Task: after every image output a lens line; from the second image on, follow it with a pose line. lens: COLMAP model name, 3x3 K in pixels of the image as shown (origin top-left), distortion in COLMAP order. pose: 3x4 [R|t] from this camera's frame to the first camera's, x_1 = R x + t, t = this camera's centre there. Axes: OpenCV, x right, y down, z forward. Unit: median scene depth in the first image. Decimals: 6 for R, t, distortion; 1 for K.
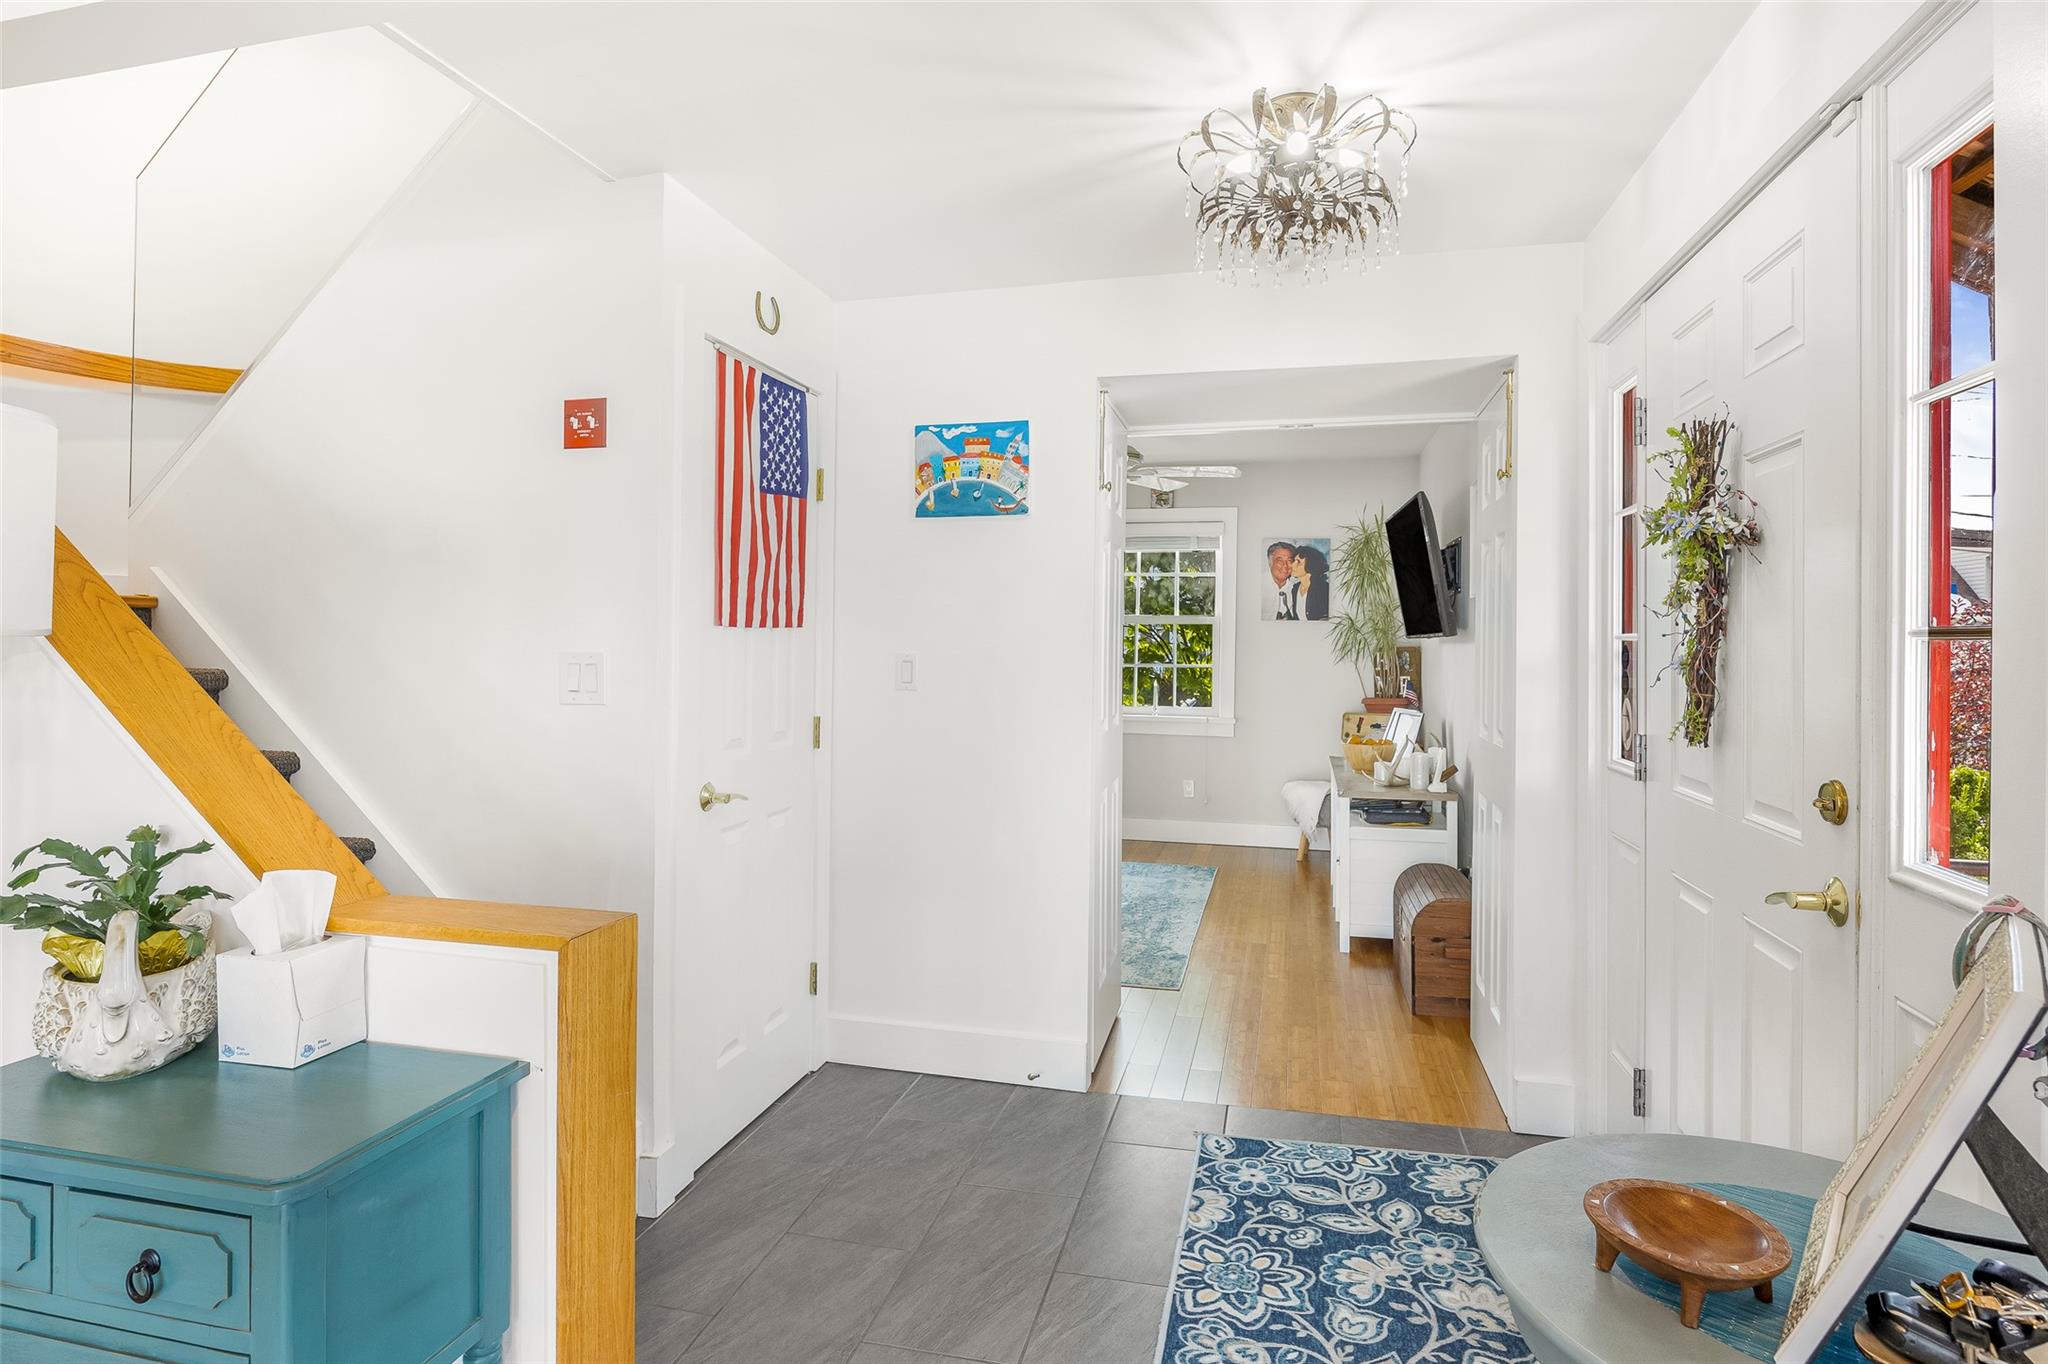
lens RADIAL K [[1047.4, 0, 1022.0], [0, 1047.4, 642.3], [0, 0, 1]] dist [-0.001551, -0.000338]
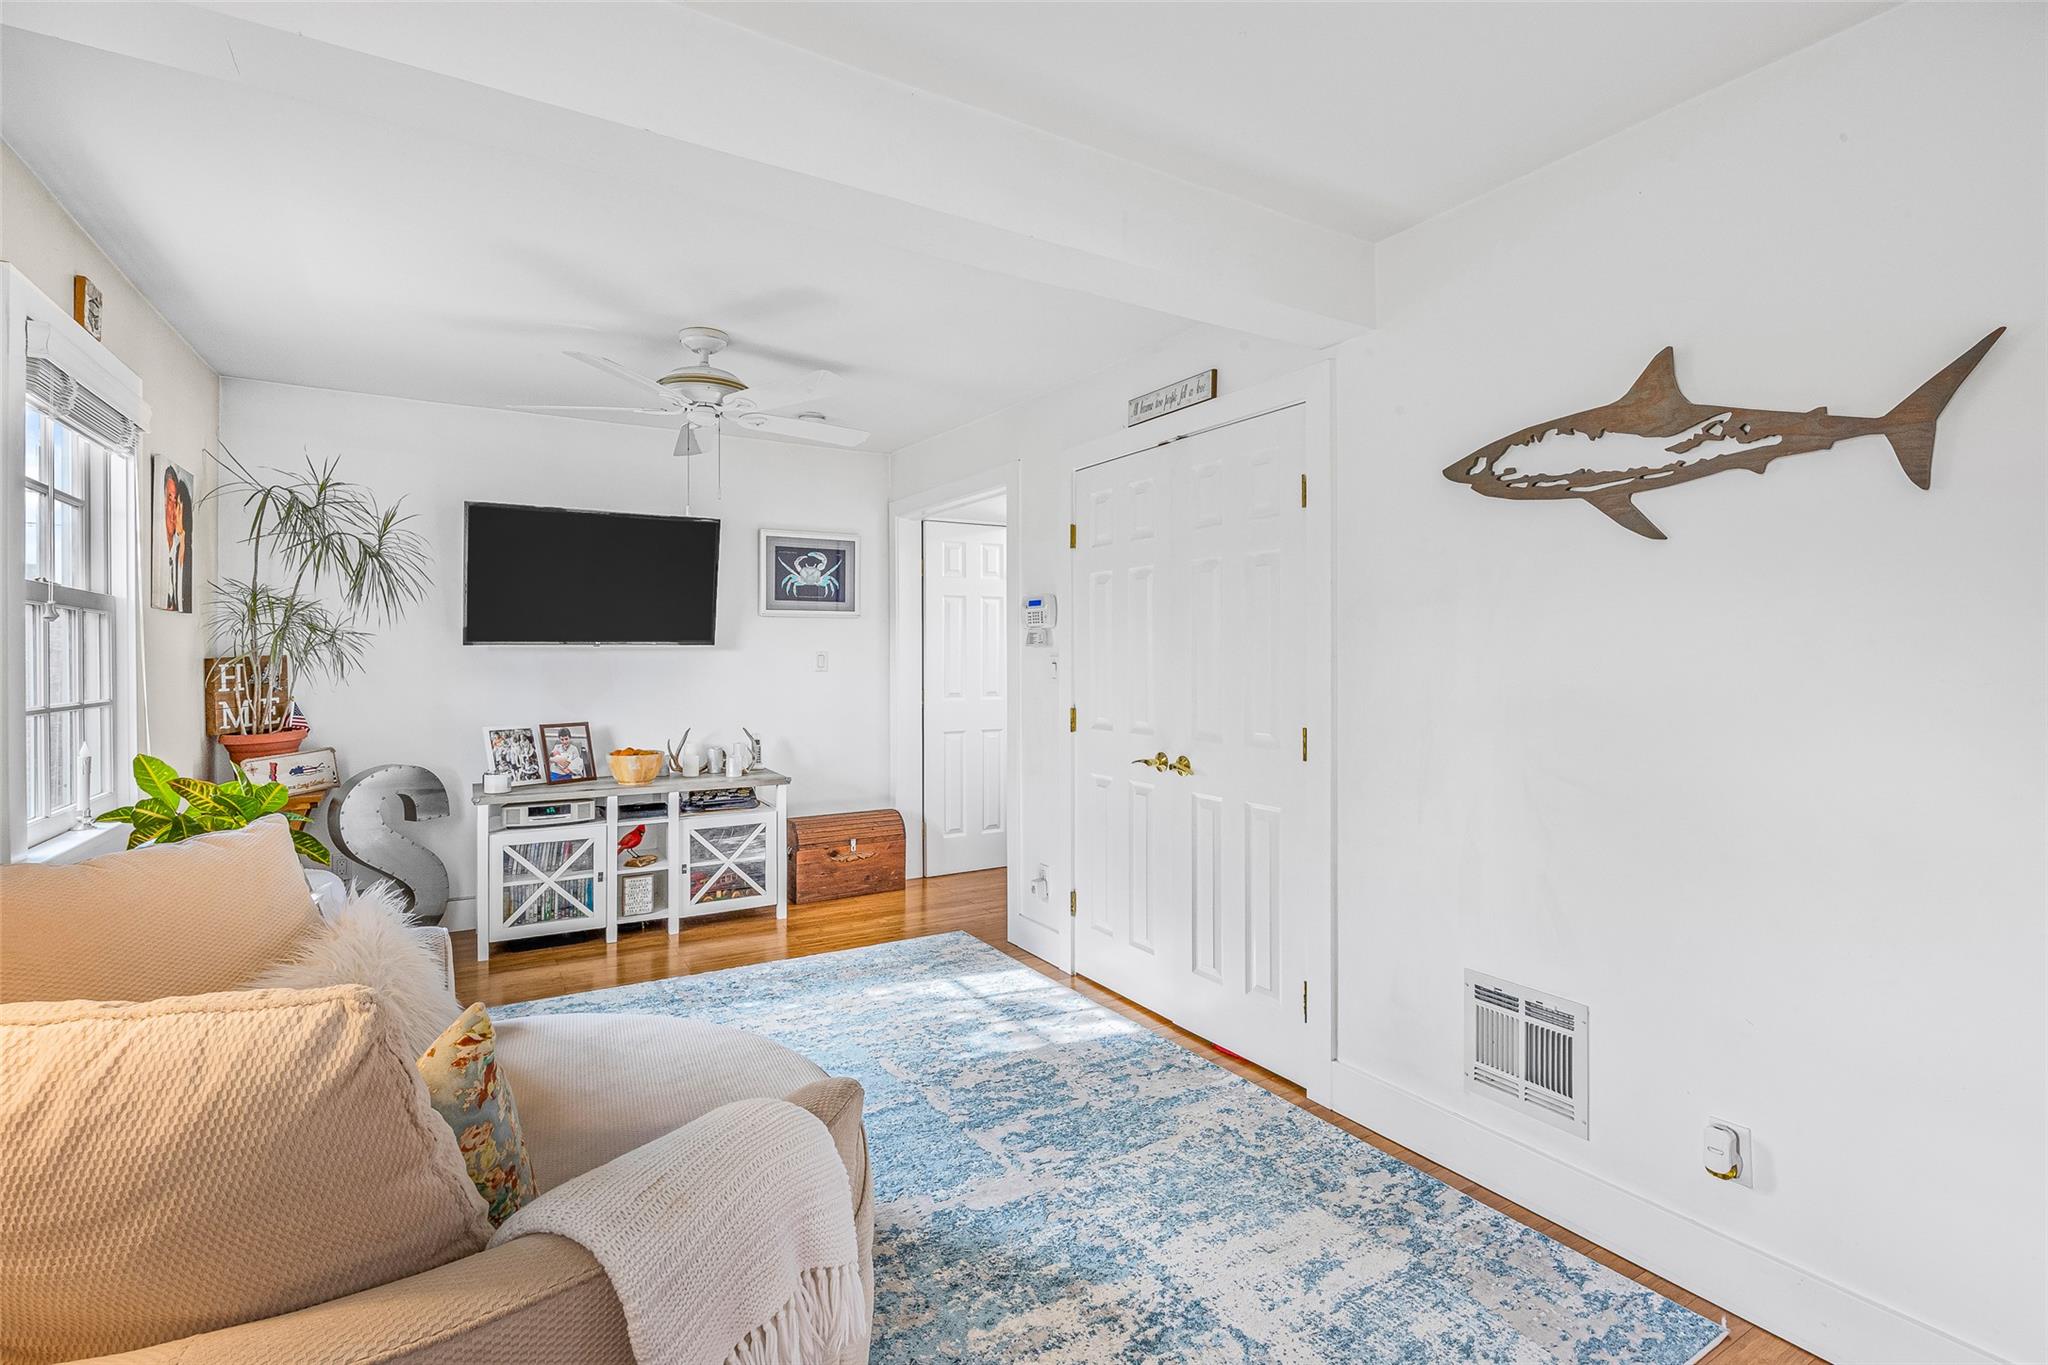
lens RADIAL K [[942.3, 0, 1028.8], [0, 942.3, 644.6], [0, 0, 1]] dist [-0.003823, -0.000139]
pose [[-0.715860, -0.000583, 0.698243, -0.414395], [0.001534, 0.999996, 0.002409, -0.003605], [-0.698242, 0.002796, -0.715856, 1.043784]]
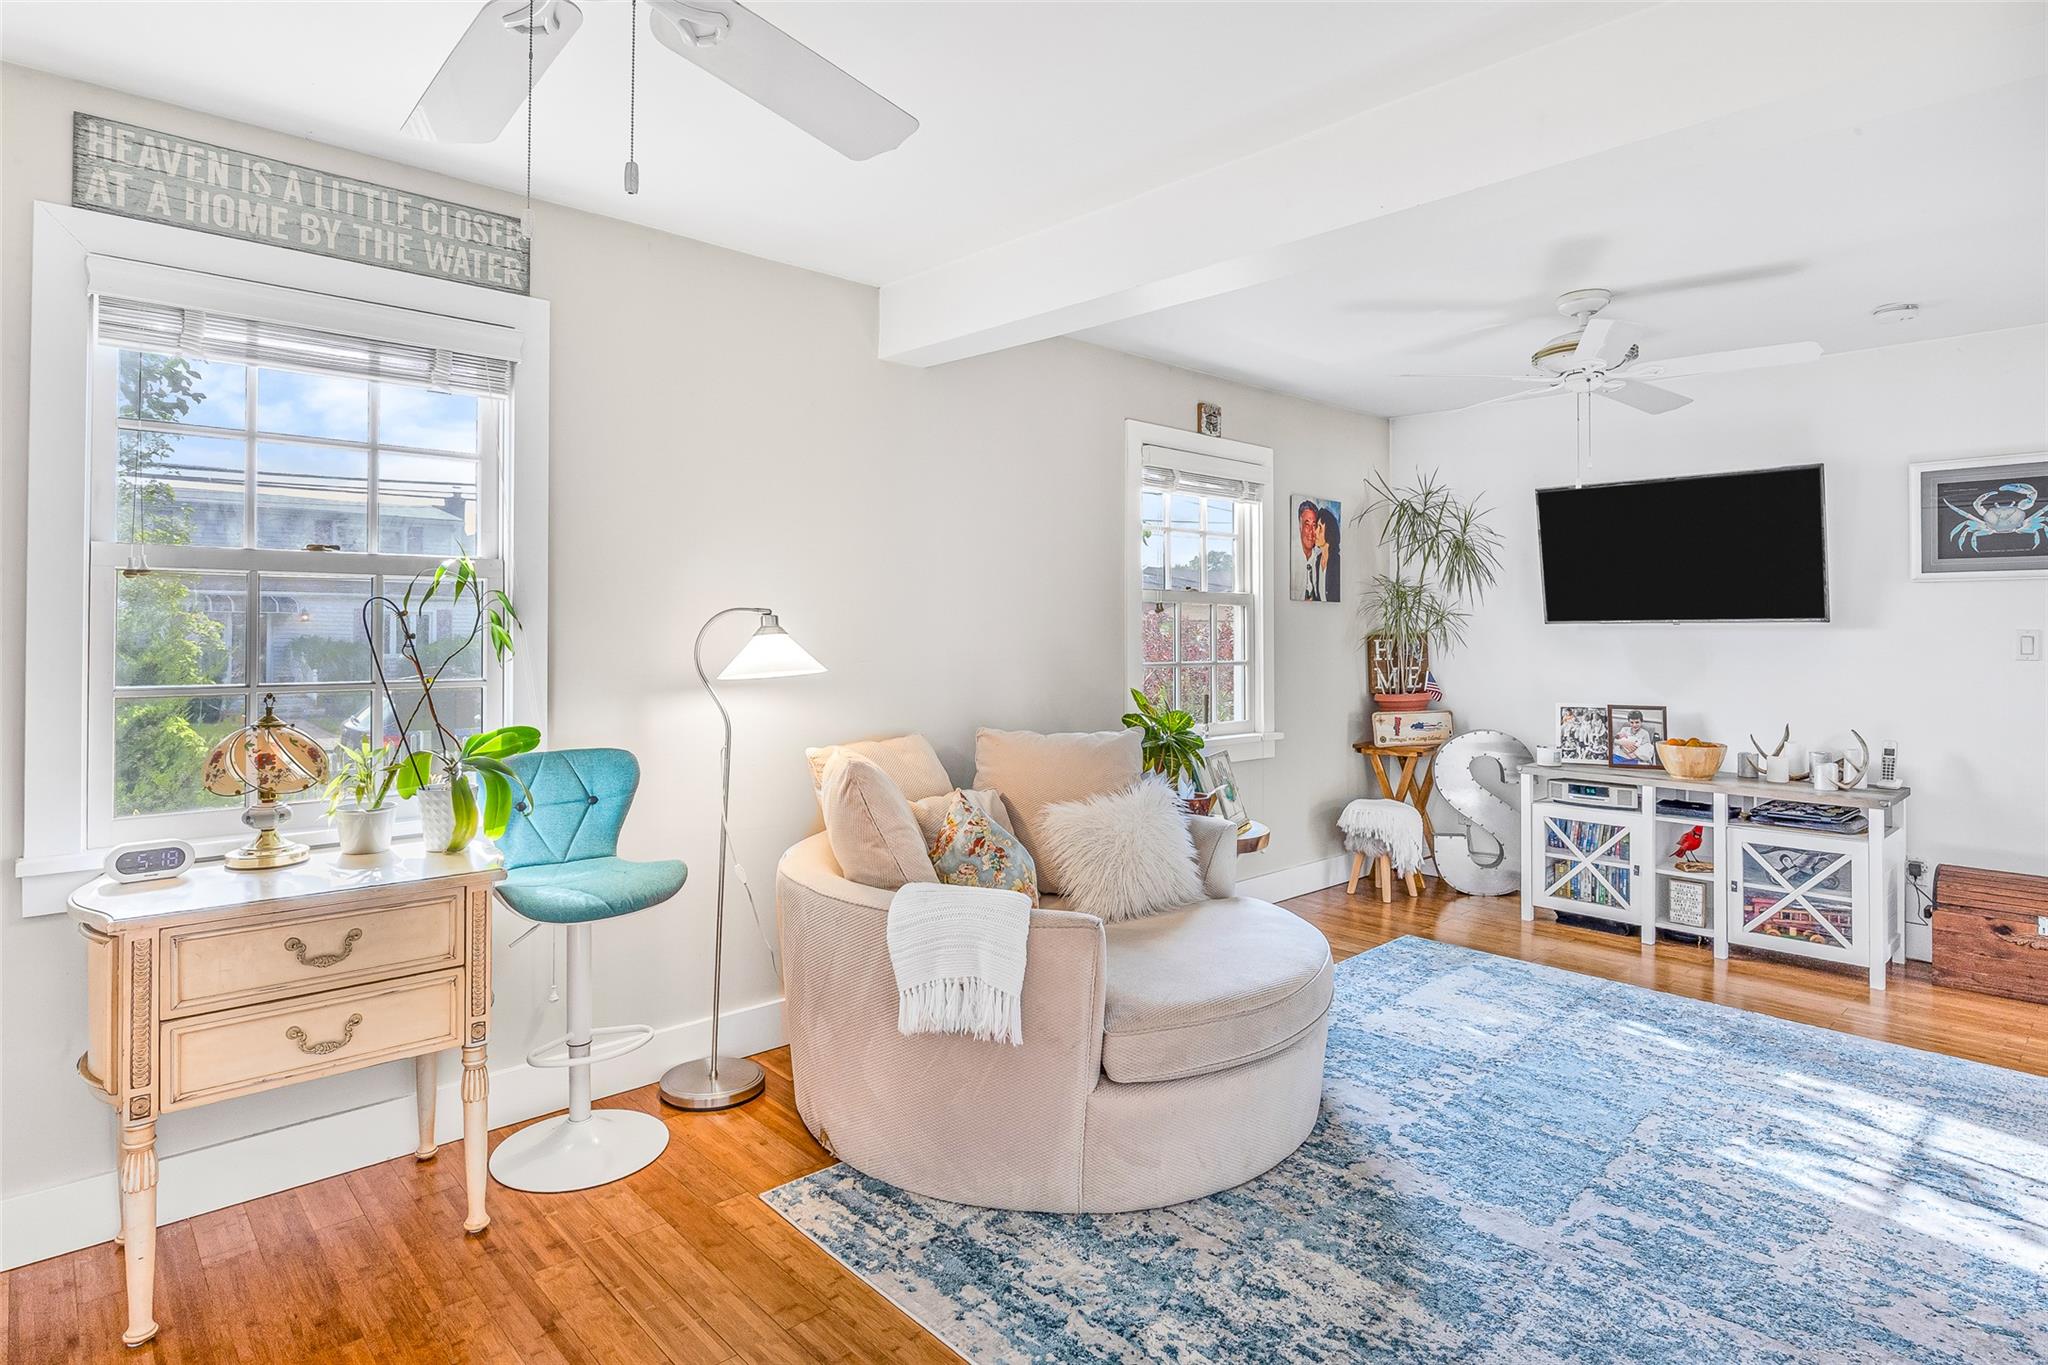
lens RADIAL K [[1104.0, 0, 1031.3], [0, 1104.0, 621.6], [0, 0, 1]] dist [-0.004300, -0.000698]
pose [[0.535779, -0.000711, 0.844358, -0.560735], [0.009406, 0.999943, -0.005127, -0.003493], [-0.844306, 0.010689, 0.535755, 0.737922]]
